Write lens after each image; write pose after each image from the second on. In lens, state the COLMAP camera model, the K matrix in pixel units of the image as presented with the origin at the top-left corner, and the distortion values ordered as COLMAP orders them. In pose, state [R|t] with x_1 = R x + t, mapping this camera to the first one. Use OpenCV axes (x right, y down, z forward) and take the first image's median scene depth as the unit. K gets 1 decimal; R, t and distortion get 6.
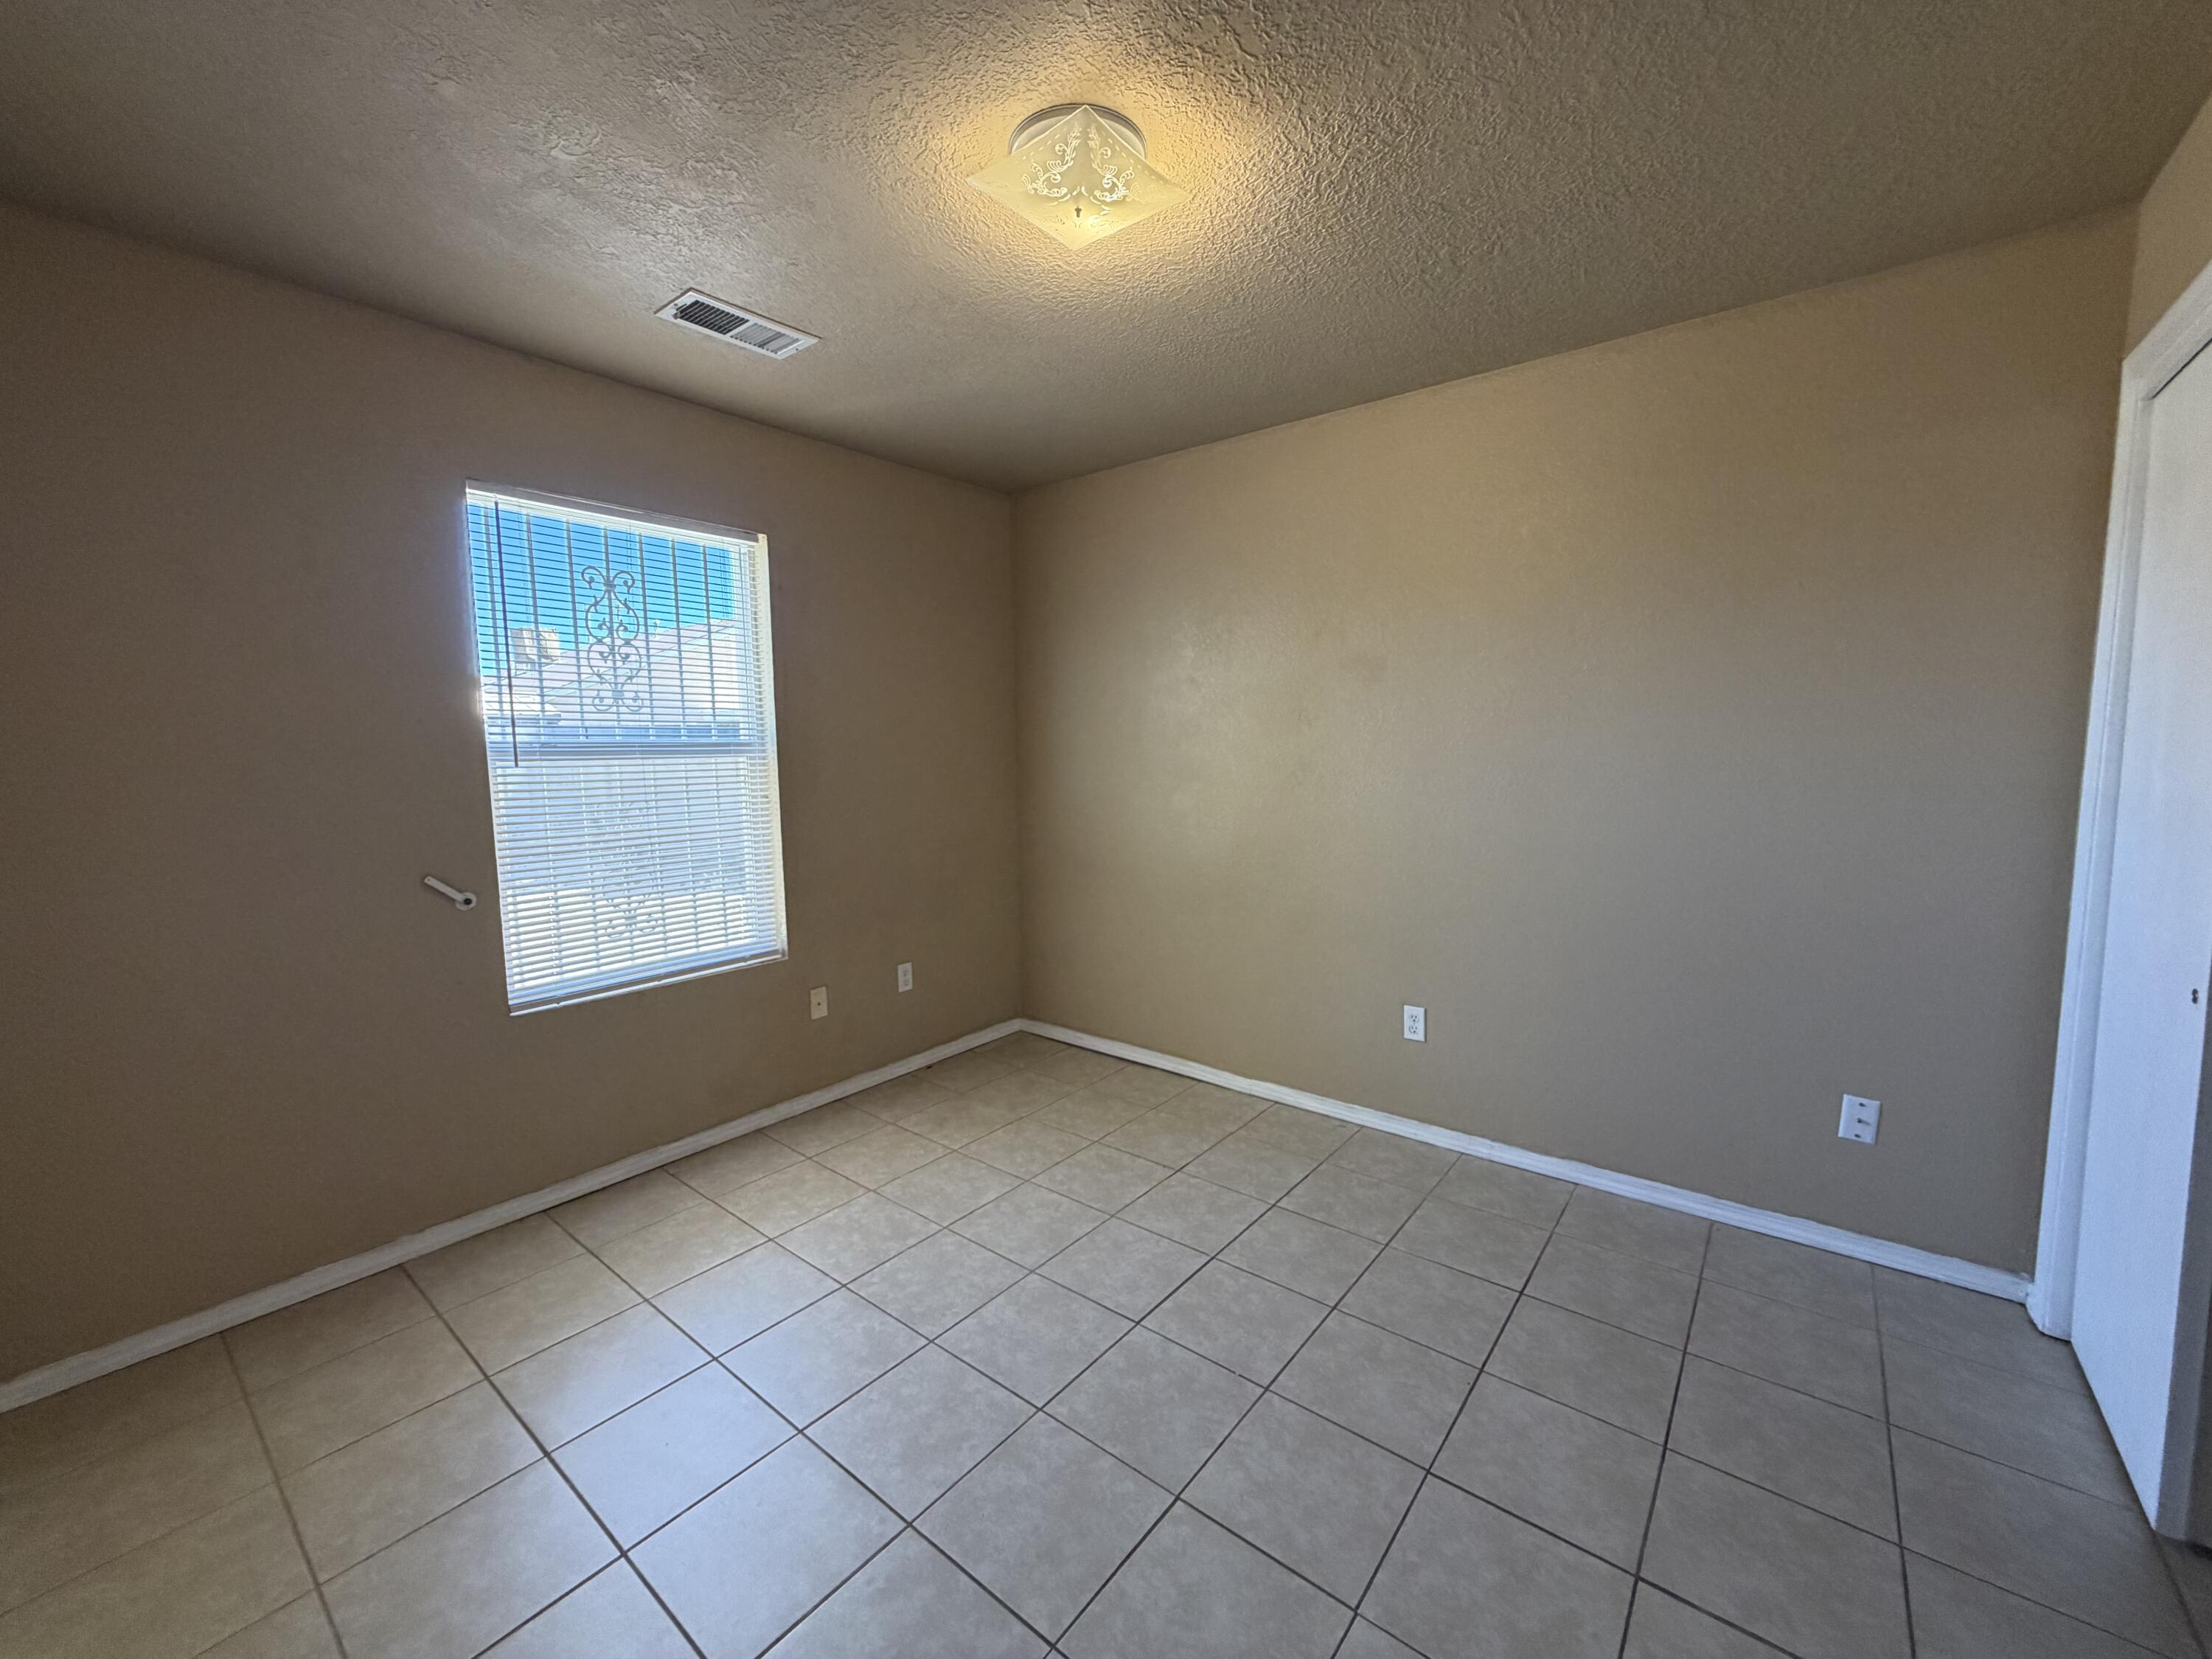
lens RADIAL K [[882.6, 0, 1107.1], [0, 882.6, 826.4], [0, 0, 1]] dist [-0.001757, 0.000519]
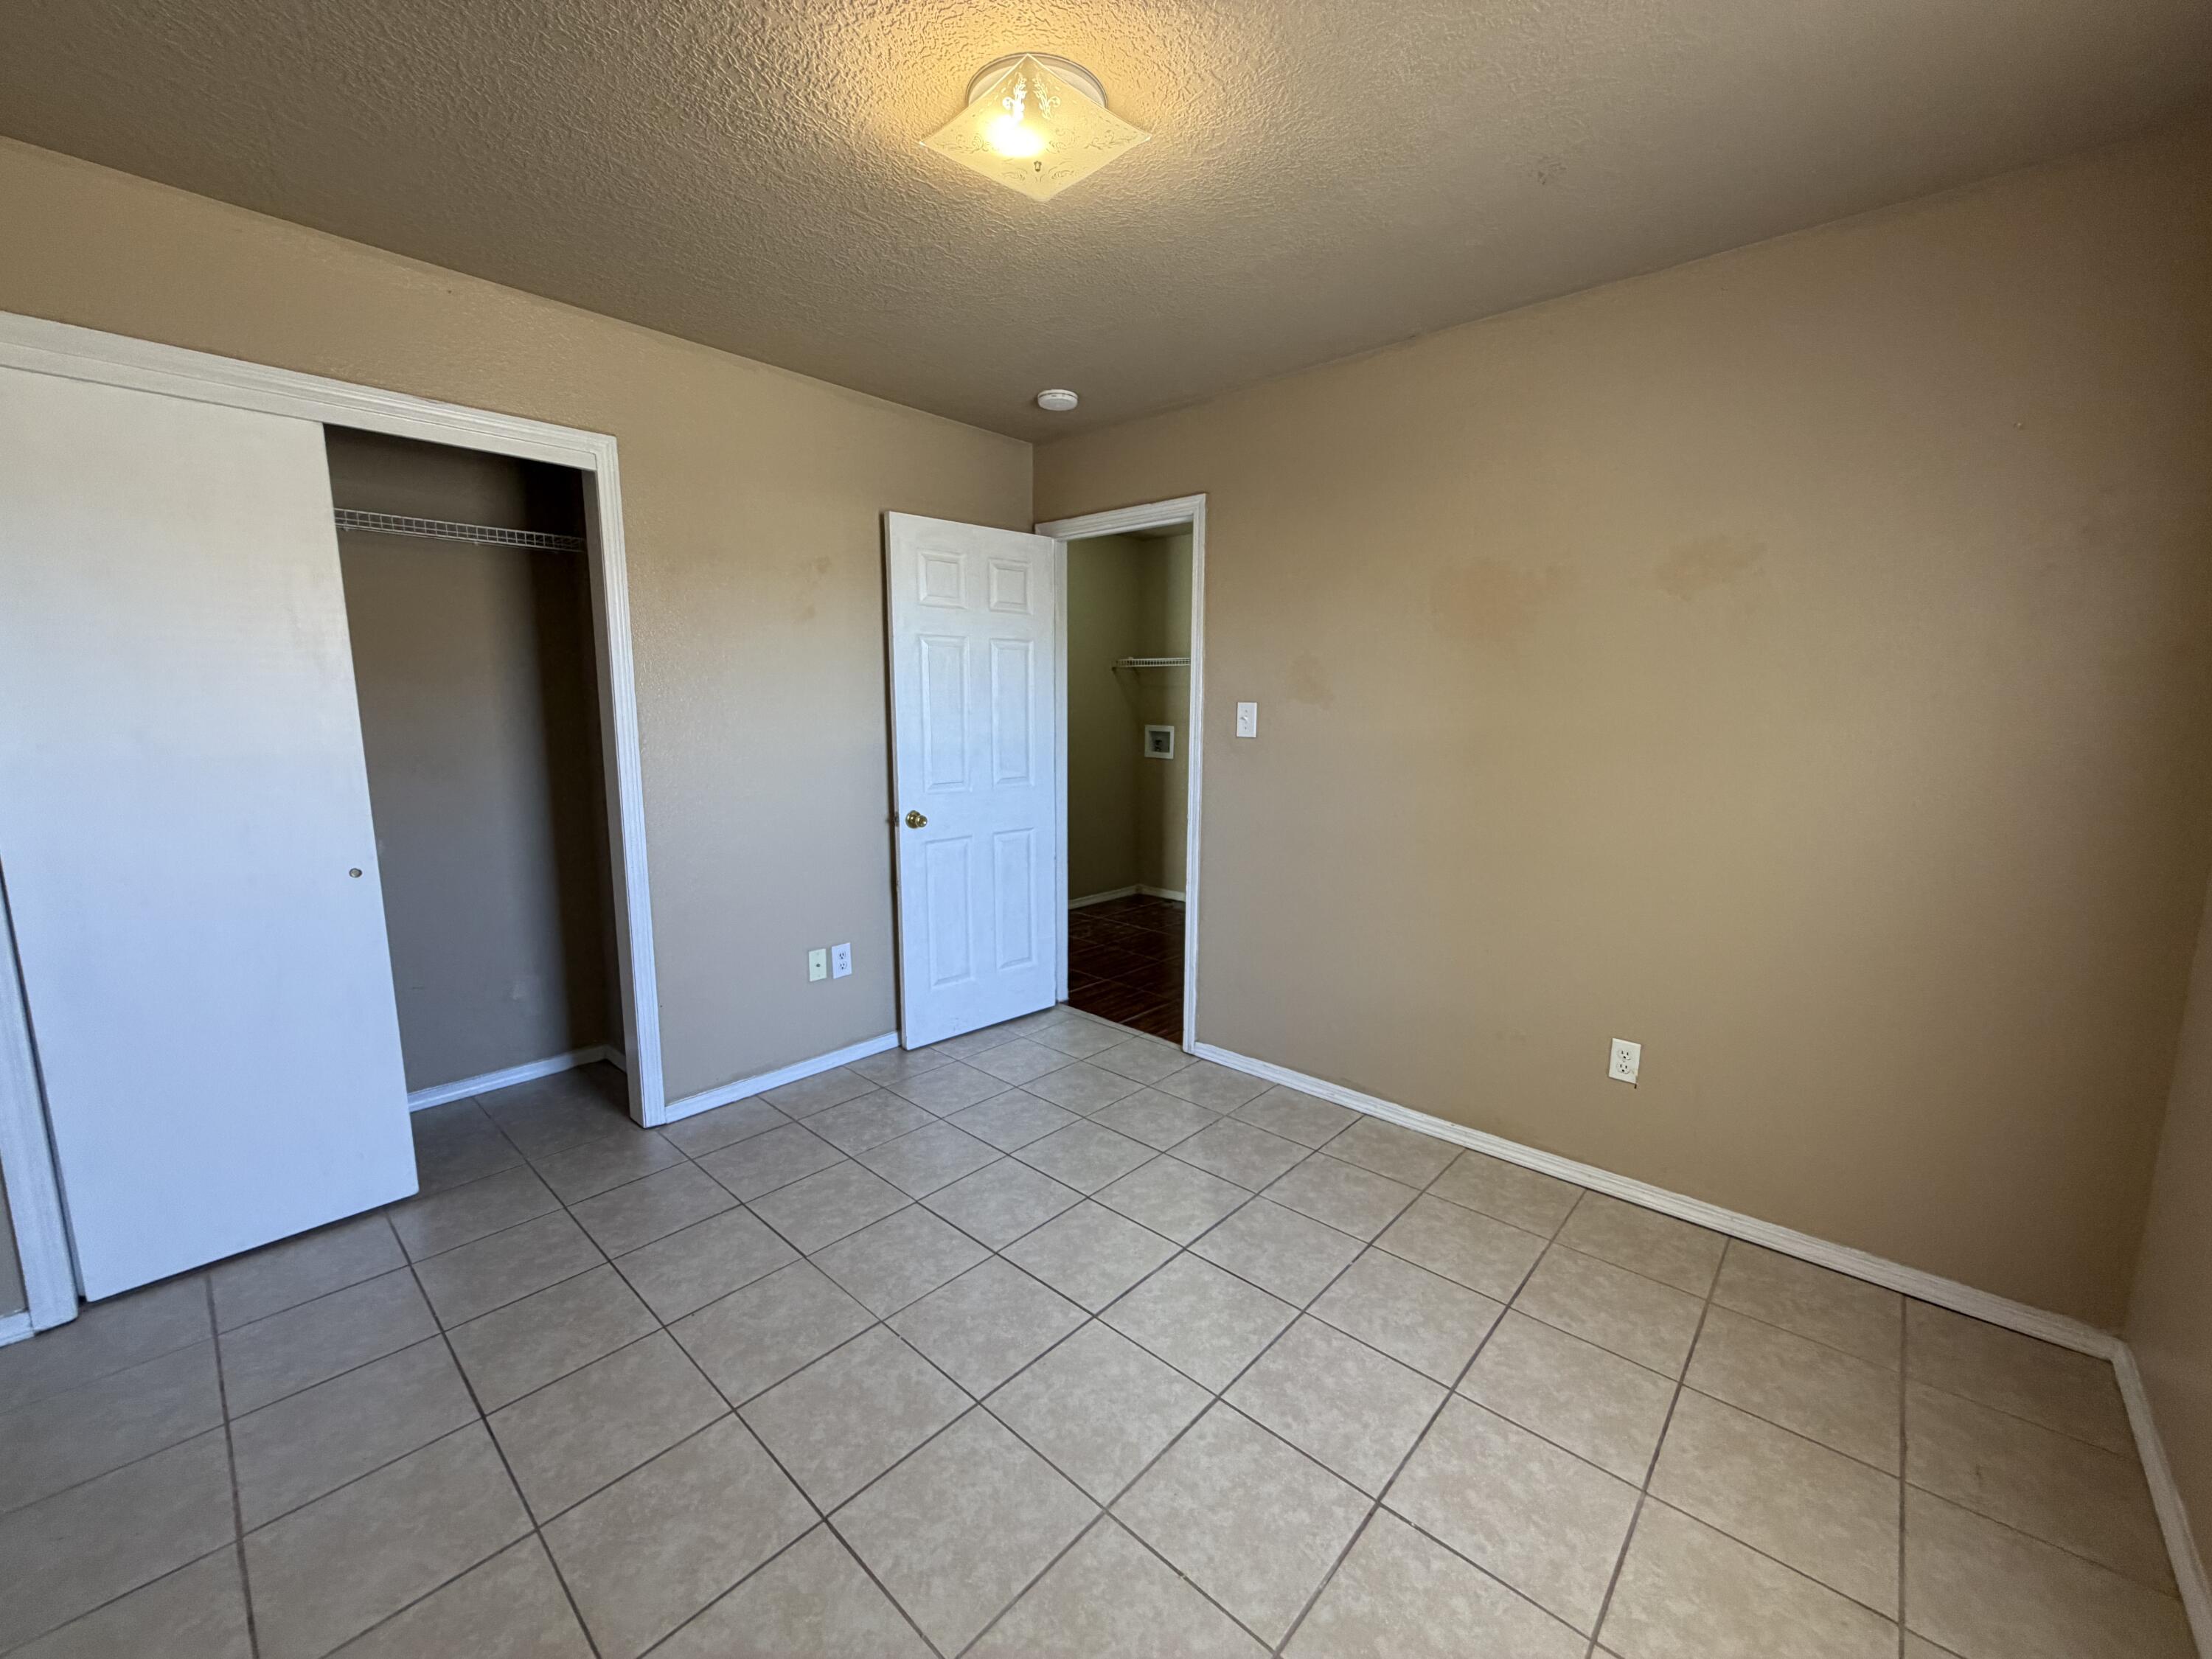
lens RADIAL K [[882.6, 0, 1103.8], [0, 882.6, 829.6], [0, 0, 1]] dist [-0.001757, 0.000519]
pose [[-0.997760, -0.003382, 0.066808, -0.143089], [0.012827, 0.970517, 0.240692, -0.175548], [-0.065653, 0.241009, -0.968300, 1.734166]]
